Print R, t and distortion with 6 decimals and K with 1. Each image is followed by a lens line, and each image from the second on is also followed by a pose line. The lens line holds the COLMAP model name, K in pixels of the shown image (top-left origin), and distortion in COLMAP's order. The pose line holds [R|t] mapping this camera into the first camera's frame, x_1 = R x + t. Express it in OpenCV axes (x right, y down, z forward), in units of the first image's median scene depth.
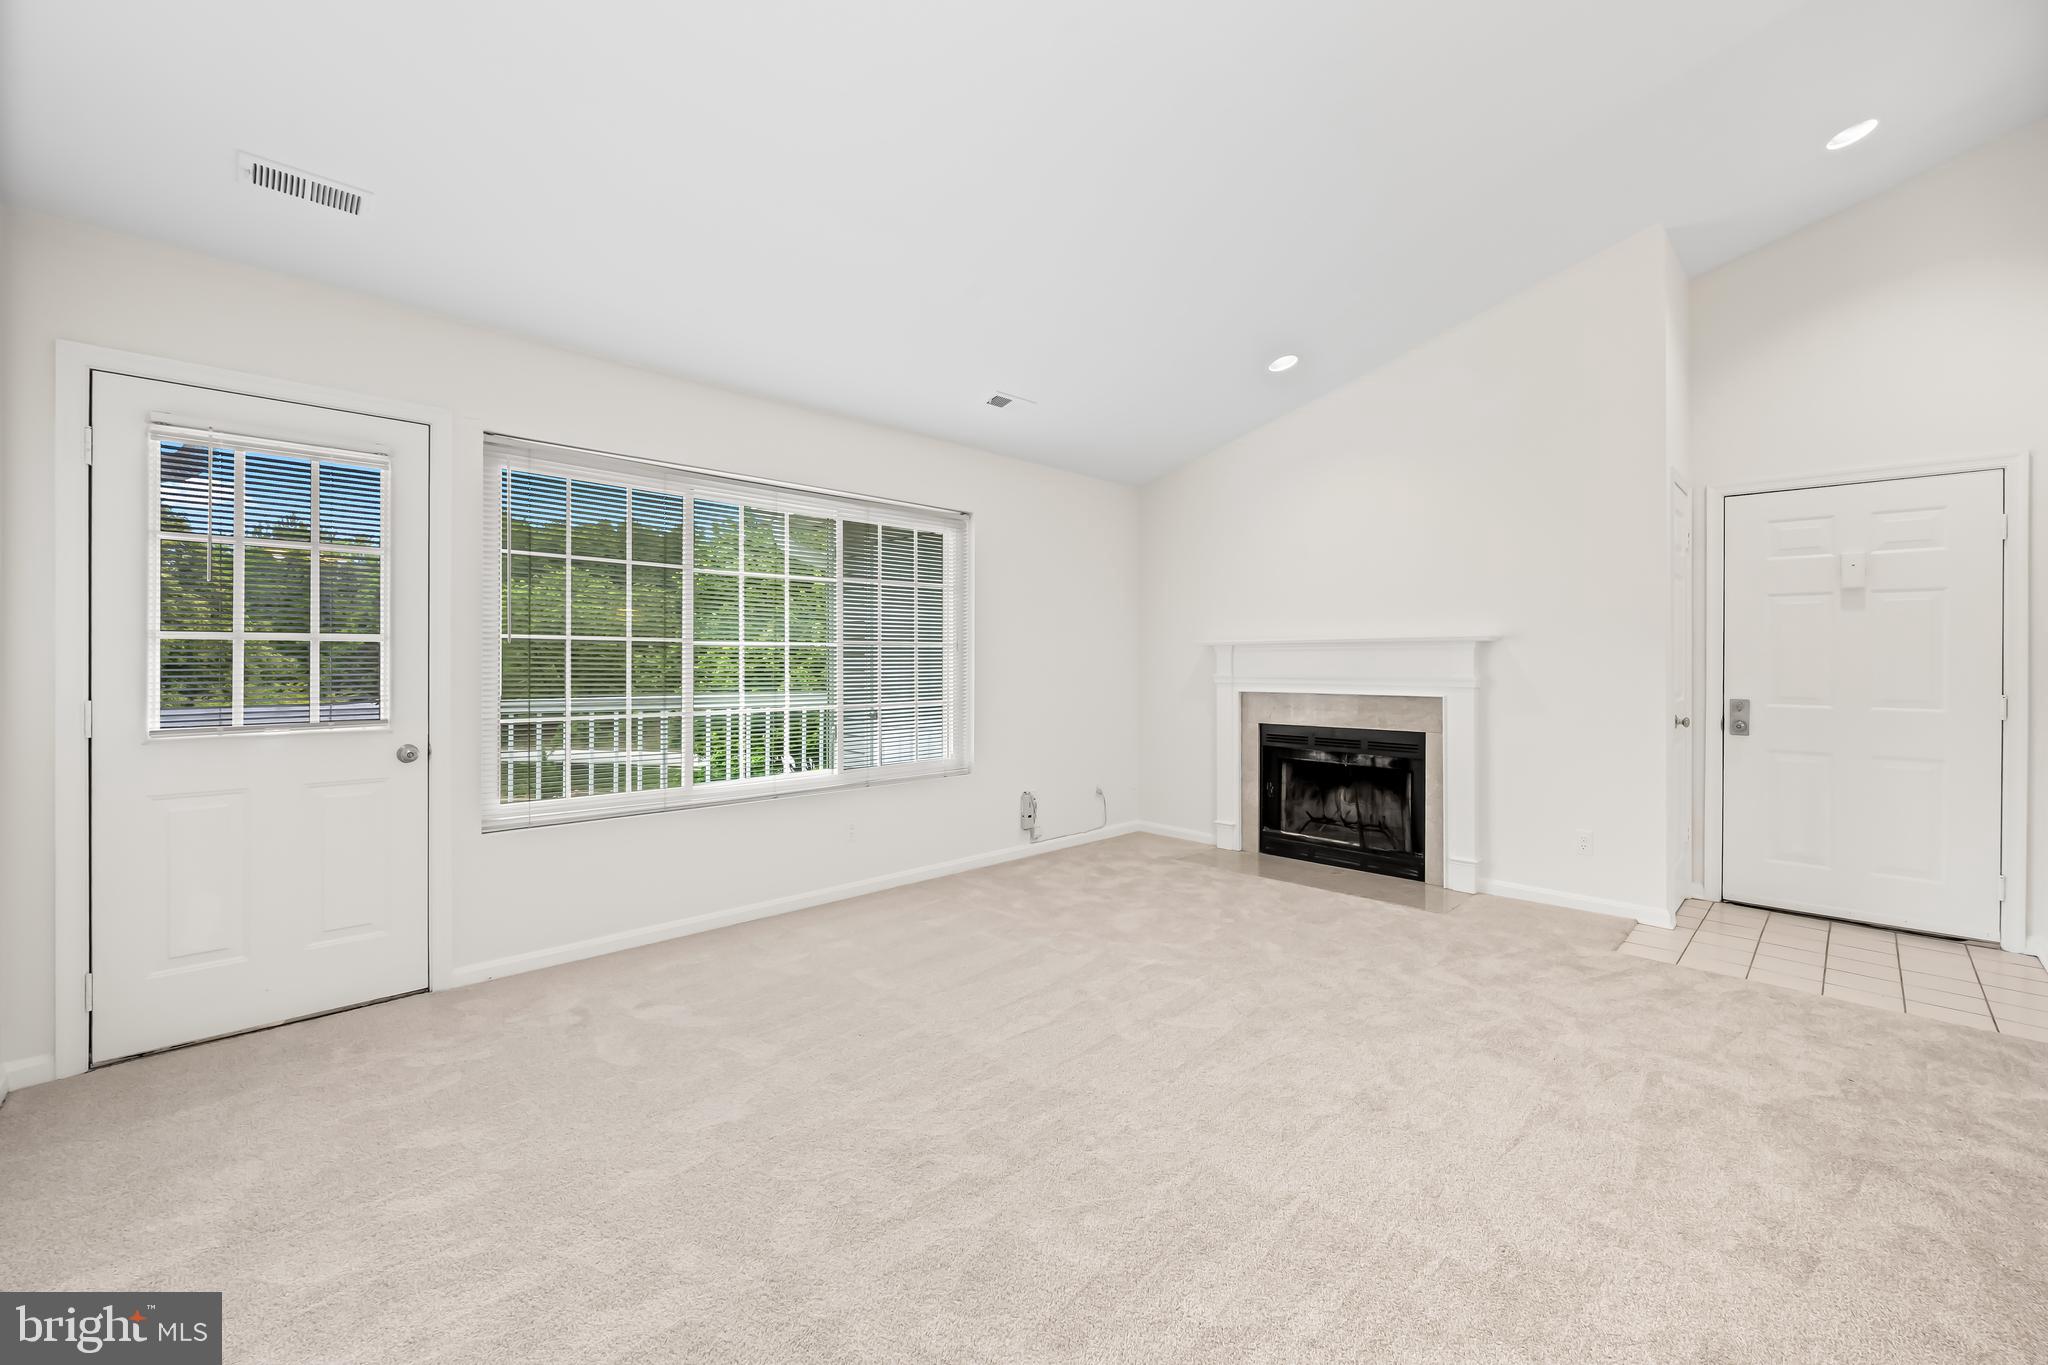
lens RADIAL K [[825.2, 0, 1023.1], [0, 825.2, 665.4], [0, 0, 1]] dist [-0.001785, 0.000465]
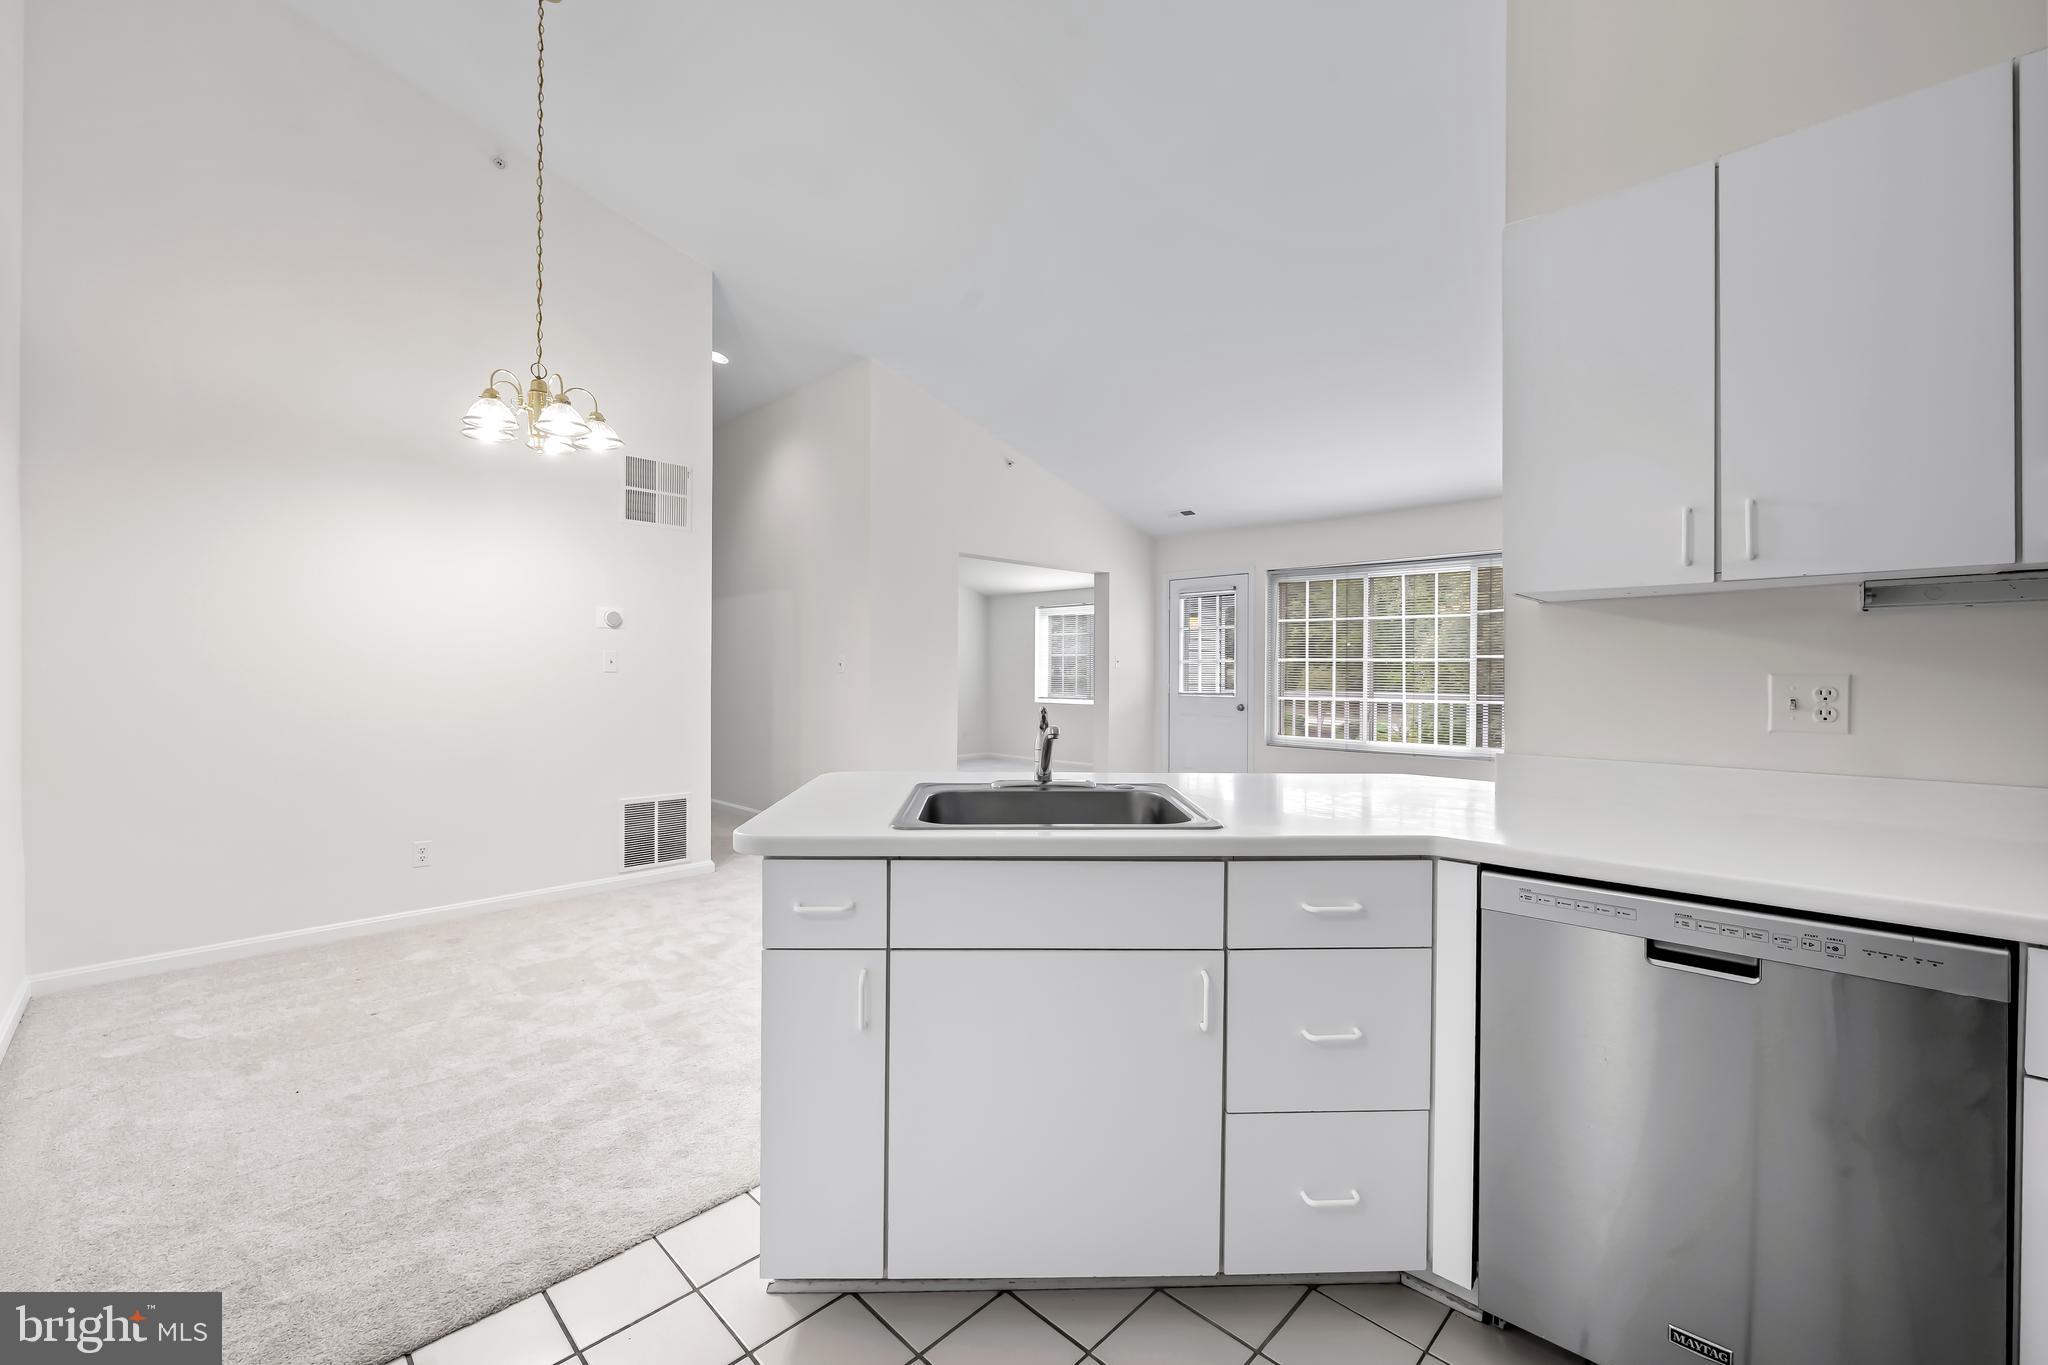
lens RADIAL K [[825.2, 0, 1023.1], [0, 825.2, 665.4], [0, 0, 1]] dist [-0.001785, 0.000465]
pose [[0.034825, -0.009277, -0.999350, 1.115323], [-0.007374, 0.999927, -0.009539, 0.004789], [0.999366, 0.007702, 0.034754, 0.172305]]
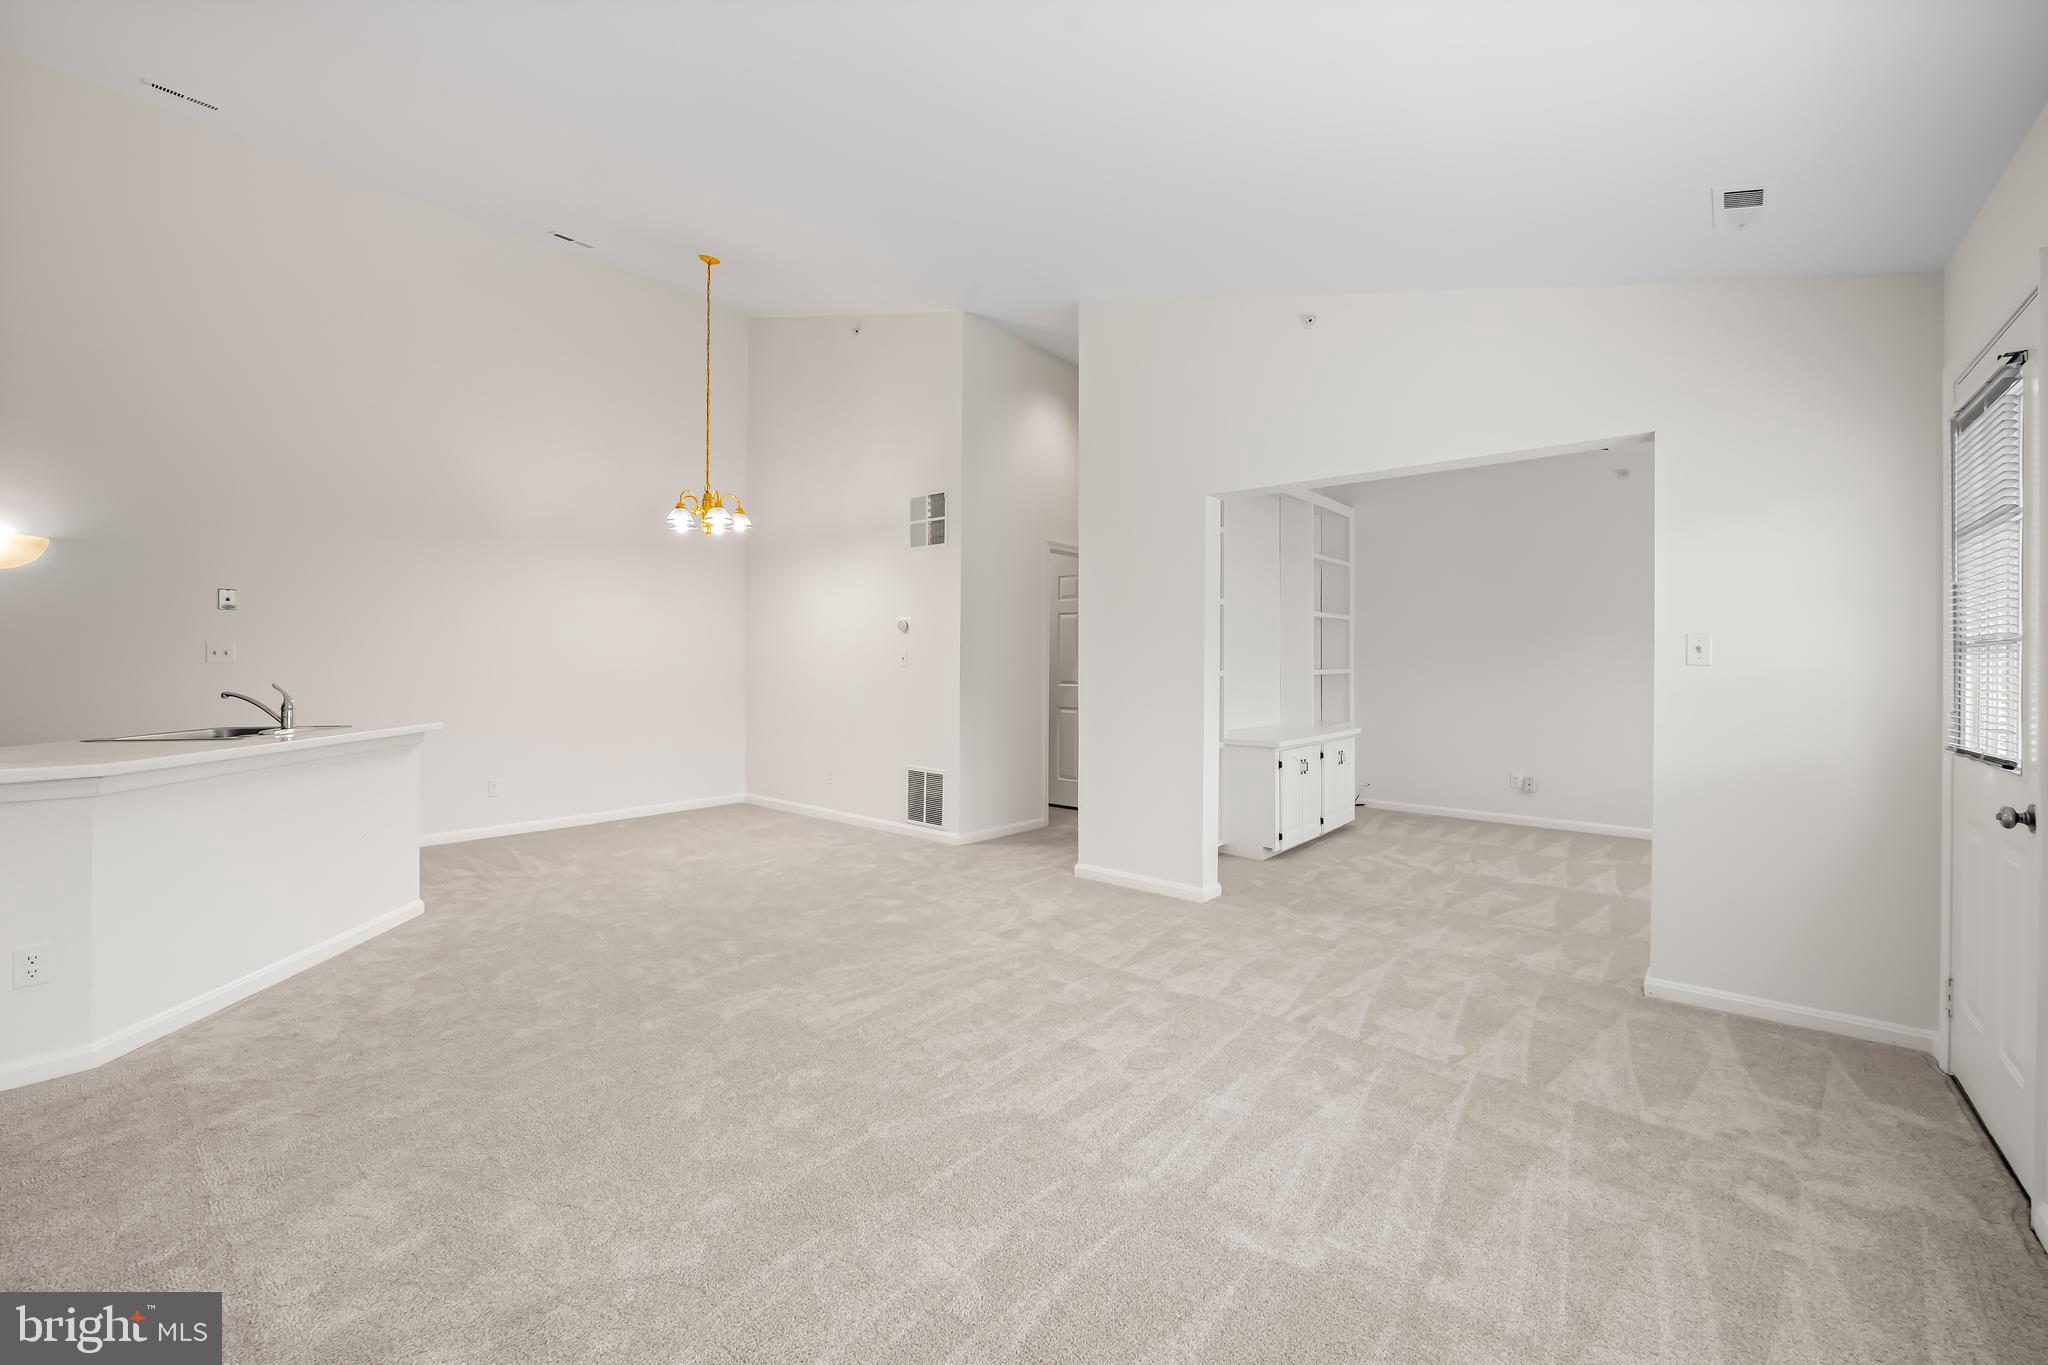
lens RADIAL K [[825.2, 0, 1023.1], [0, 825.2, 665.4], [0, 0, 1]] dist [-0.001785, 0.000465]
pose [[-0.994329, -0.010260, -0.105848, 0.057415], [-0.010738, 0.999935, 0.003944, -0.004081], [0.105801, 0.005058, -0.994374, 1.012974]]
